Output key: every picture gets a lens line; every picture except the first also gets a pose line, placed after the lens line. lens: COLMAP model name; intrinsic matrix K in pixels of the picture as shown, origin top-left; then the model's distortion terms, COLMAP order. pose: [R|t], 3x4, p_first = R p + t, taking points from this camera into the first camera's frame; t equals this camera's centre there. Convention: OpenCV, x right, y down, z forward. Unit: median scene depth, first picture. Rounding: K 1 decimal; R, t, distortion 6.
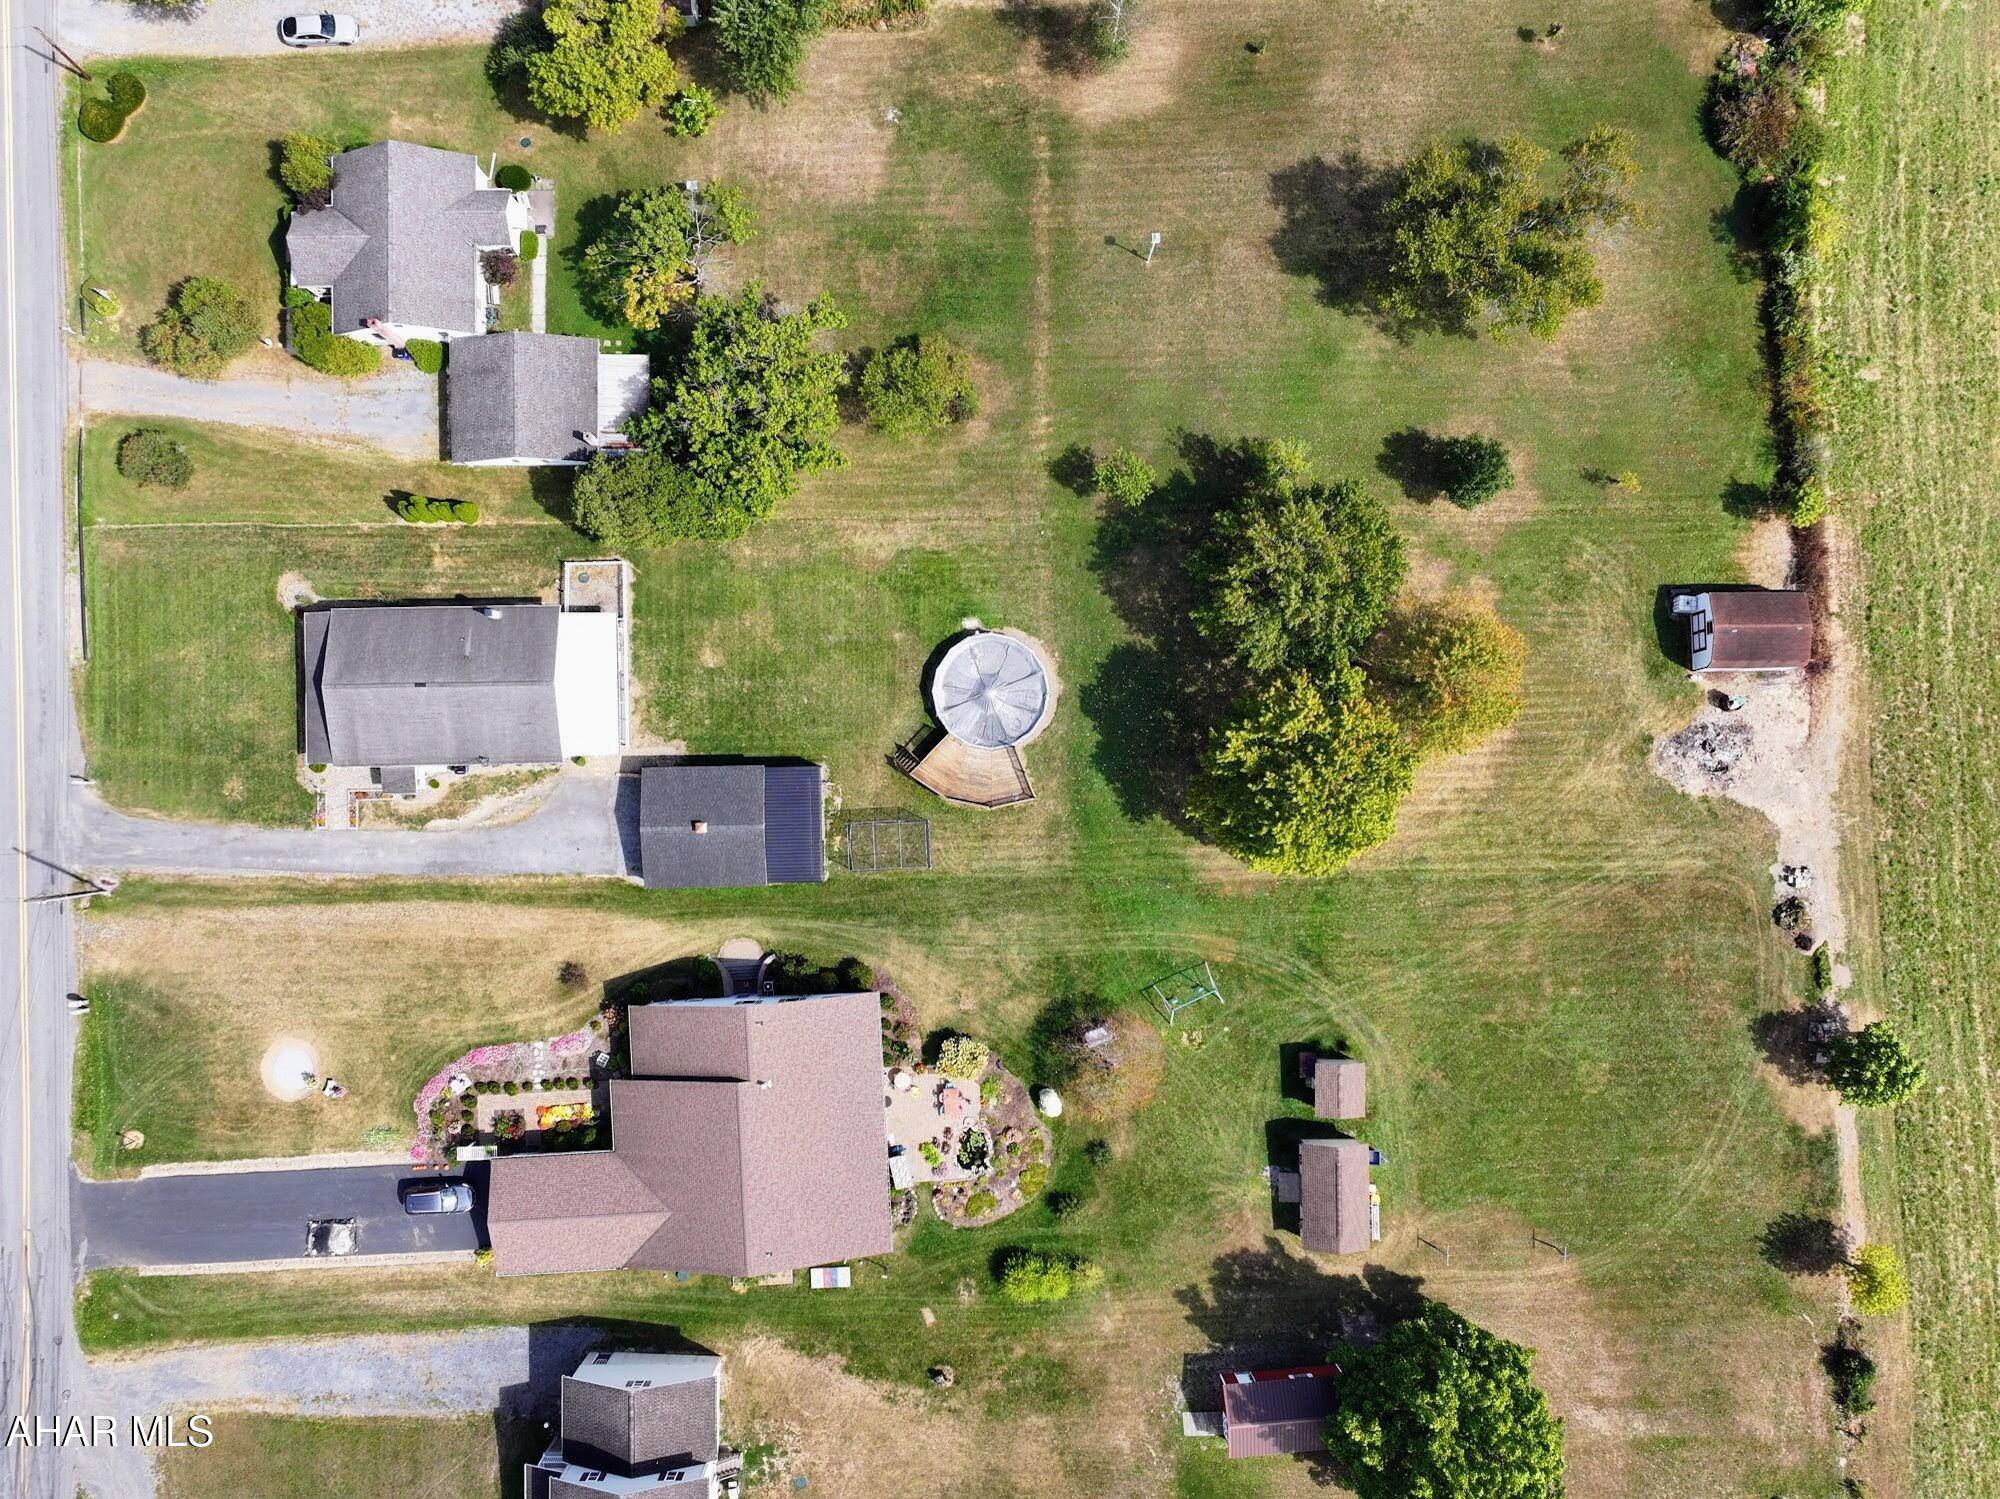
lens RADIAL K [[1631.4, 0, 1008.4], [0, 1631.4, 749.6], [0, 0, 1]] dist [0.003486, 0.001546]
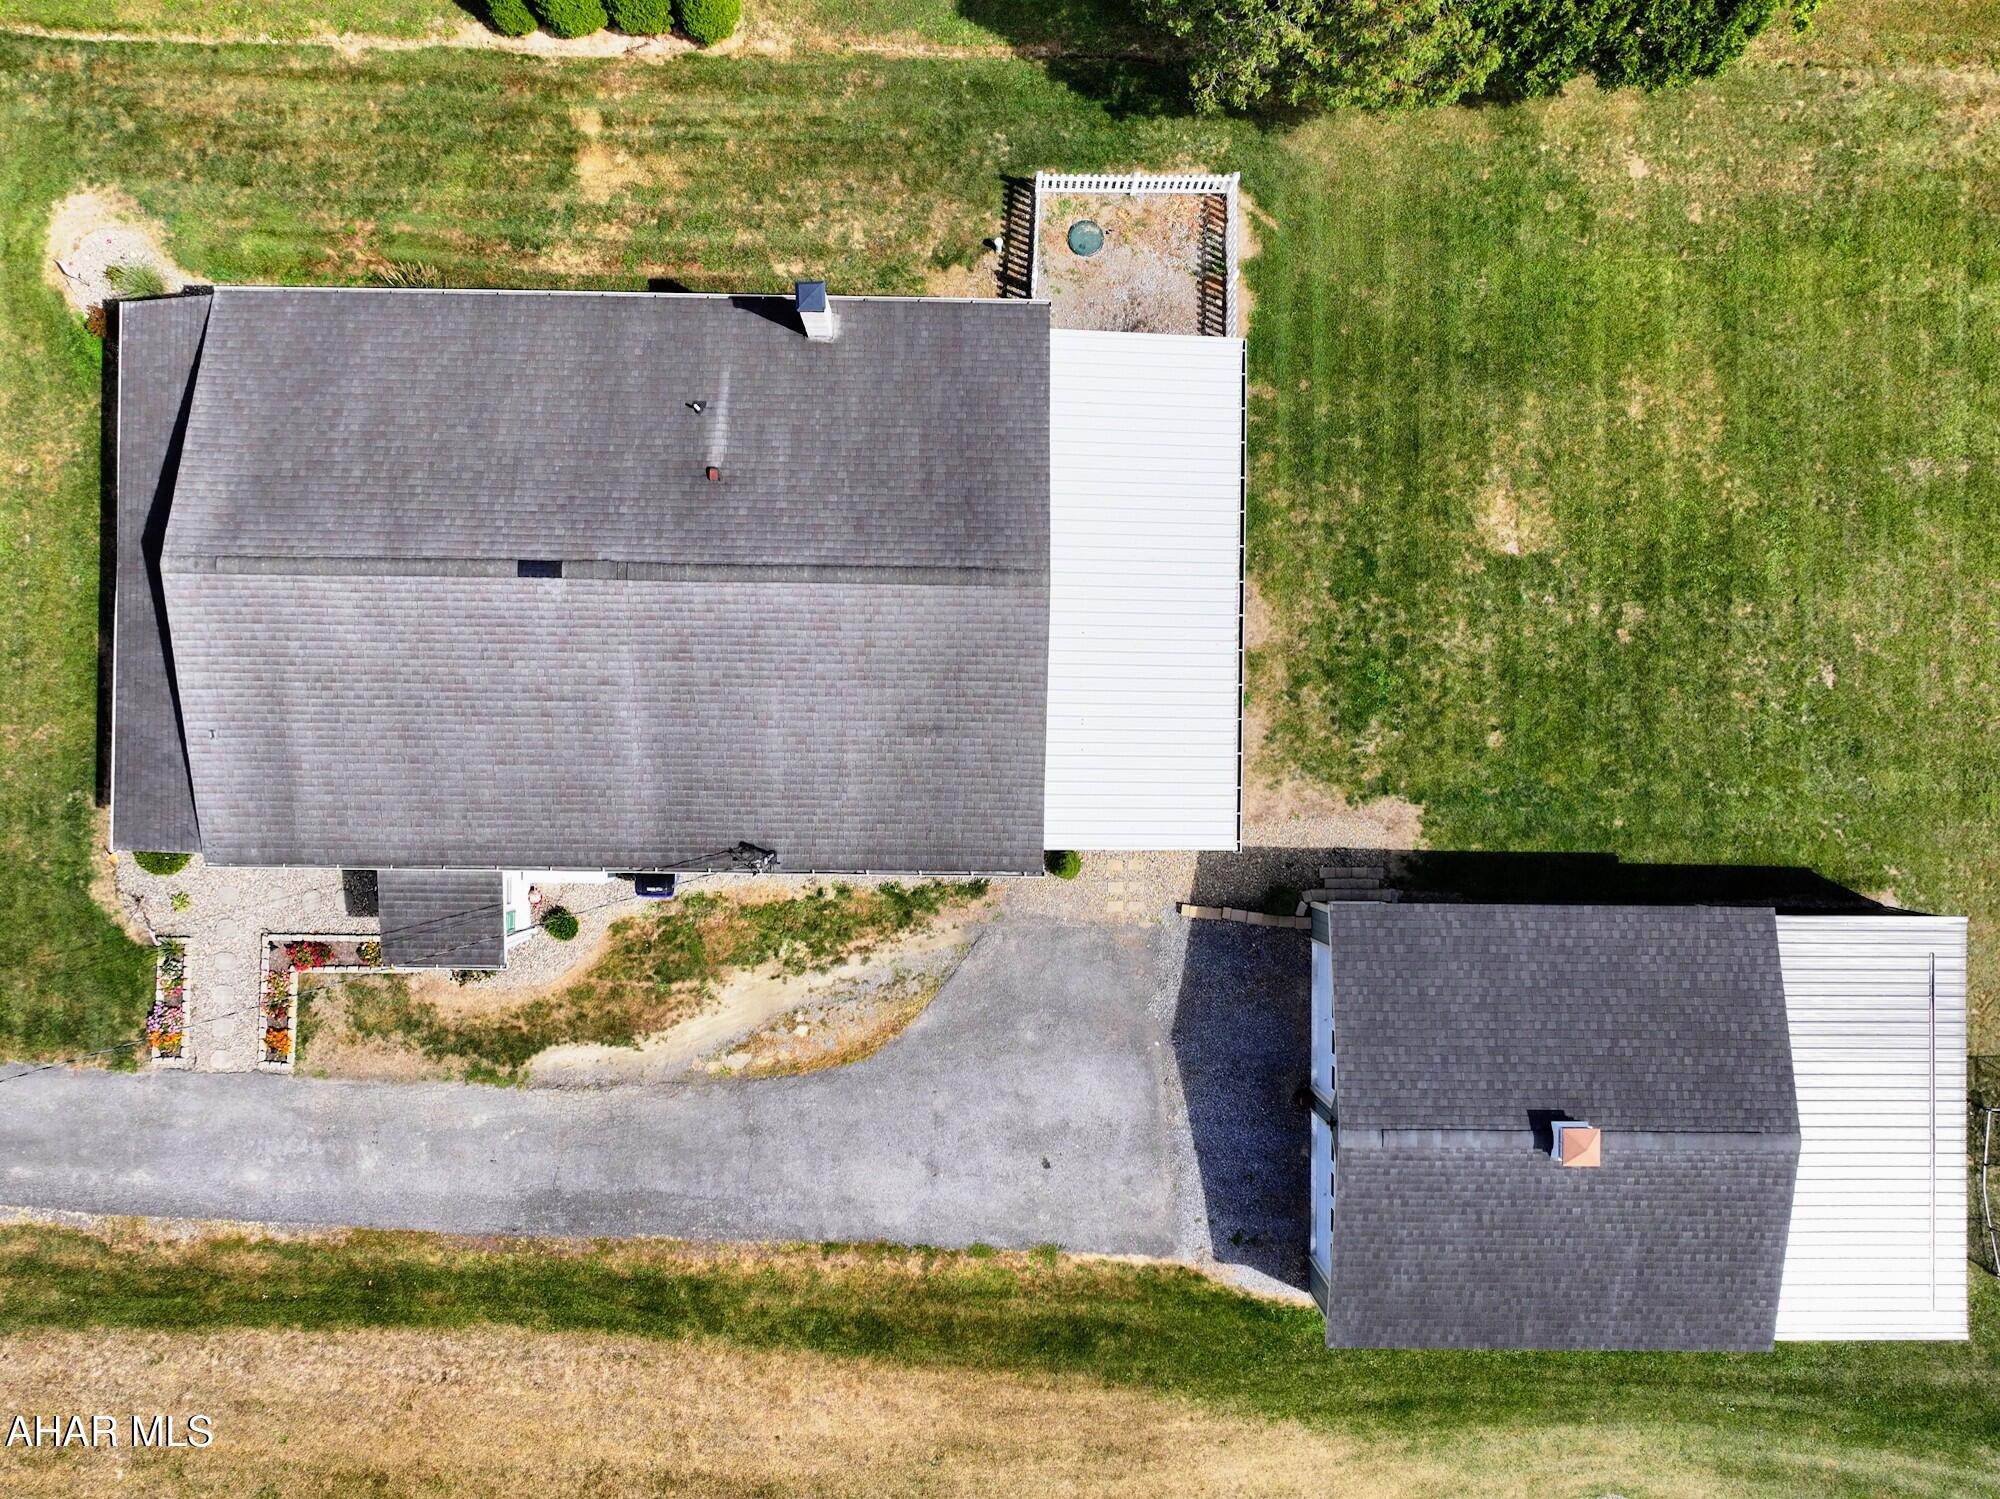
lens RADIAL K [[1631.4, 0, 998.9], [0, 1631.4, 749.0], [0, 0, 1]] dist [0.003486, 0.001546]
pose [[0.999484, 0.031786, -0.004641, -0.272804], [-0.031779, 0.999494, 0.001627, -0.013106], [0.004690, -0.001479, 0.999988, 0.708445]]
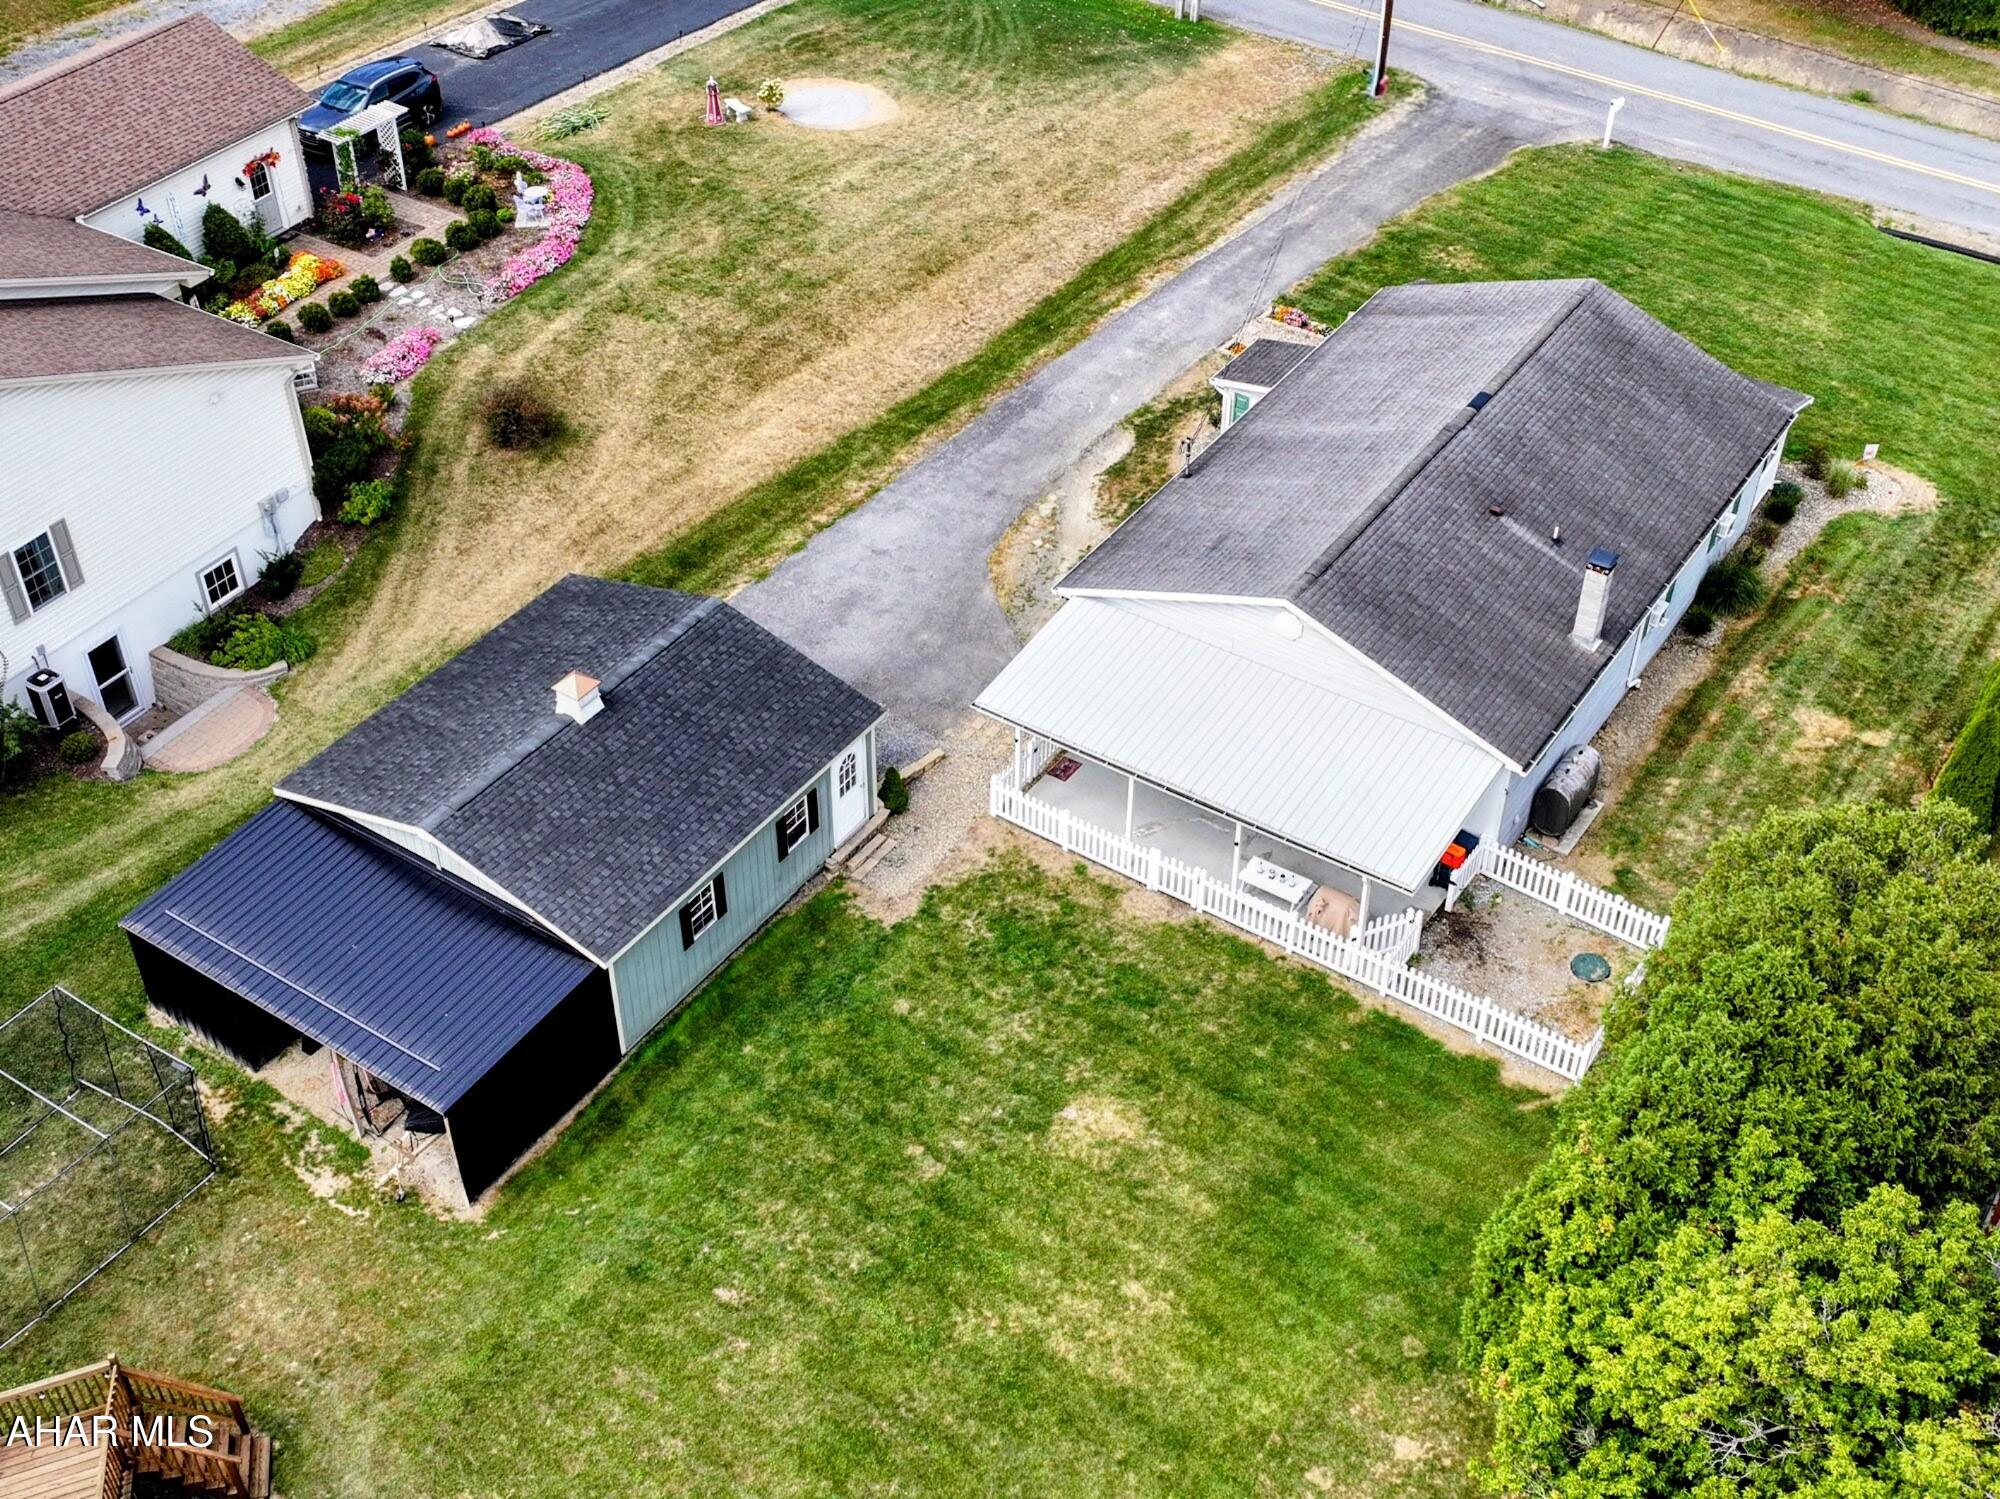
lens RADIAL K [[2229.6, 0, 994.1], [0, 2229.6, 758.7], [0, 0, 1]] dist [0.020212, 0.000000]
pose [[-0.572940, 0.518389, -0.634833, 0.018428], [-0.819575, -0.368138, 0.439058, -0.175998], [-0.006103, 0.771846, 0.635780, 0.737282]]
